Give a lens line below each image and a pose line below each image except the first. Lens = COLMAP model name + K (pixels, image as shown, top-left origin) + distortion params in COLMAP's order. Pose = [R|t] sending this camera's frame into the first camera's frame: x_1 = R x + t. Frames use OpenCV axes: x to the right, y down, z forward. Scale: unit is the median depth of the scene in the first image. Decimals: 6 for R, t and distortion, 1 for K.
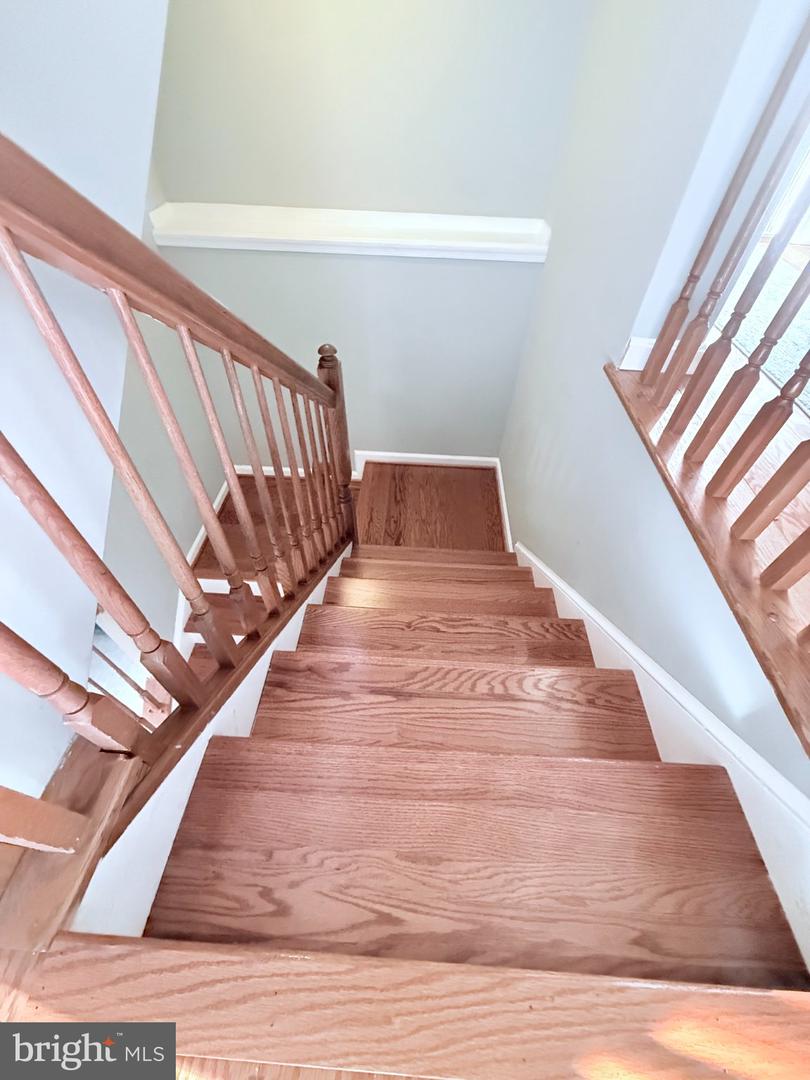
lens RADIAL K [[432.0, 0, 405.6], [0, 432.0, 540.3], [0, 0, 1]] dist [0.000902, -0.000460]
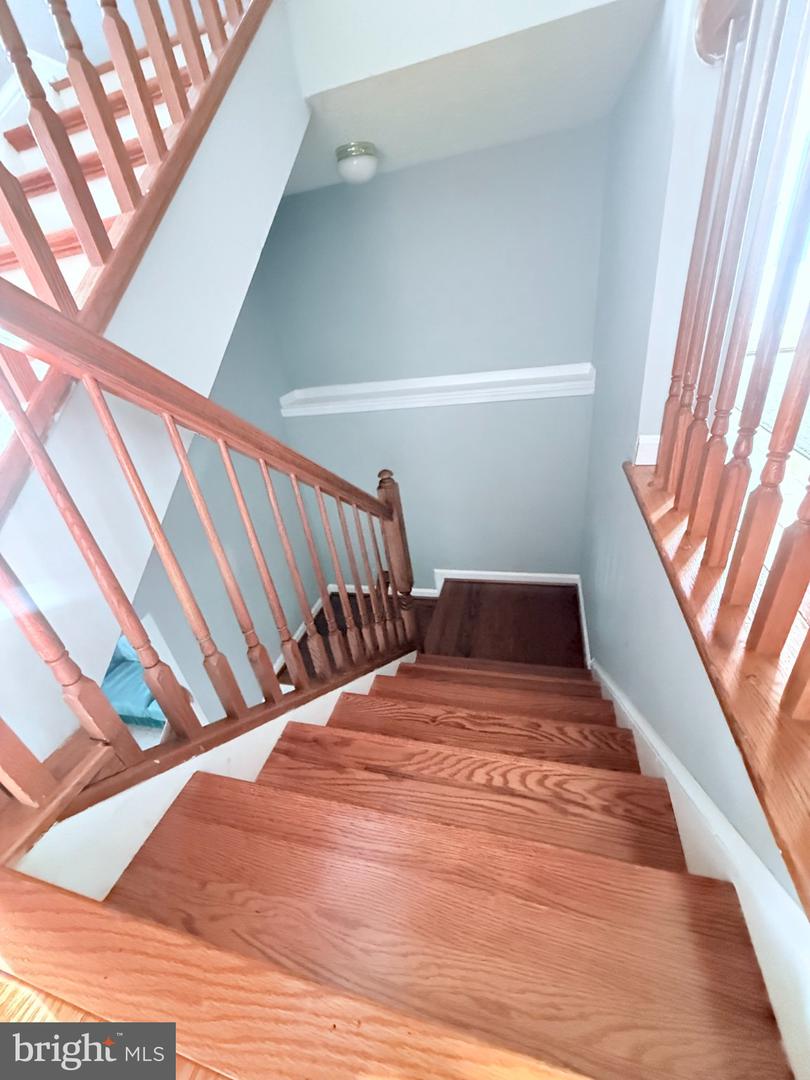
lens RADIAL K [[432.0, 0, 403.2], [0, 432.0, 538.1], [0, 0, 1]] dist [0.000902, -0.000460]
pose [[0.964549, -0.030218, -0.262170, 0.280155], [-0.052759, 0.951289, -0.303753, 0.144300], [0.258578, 0.306817, 0.915970, -0.049985]]
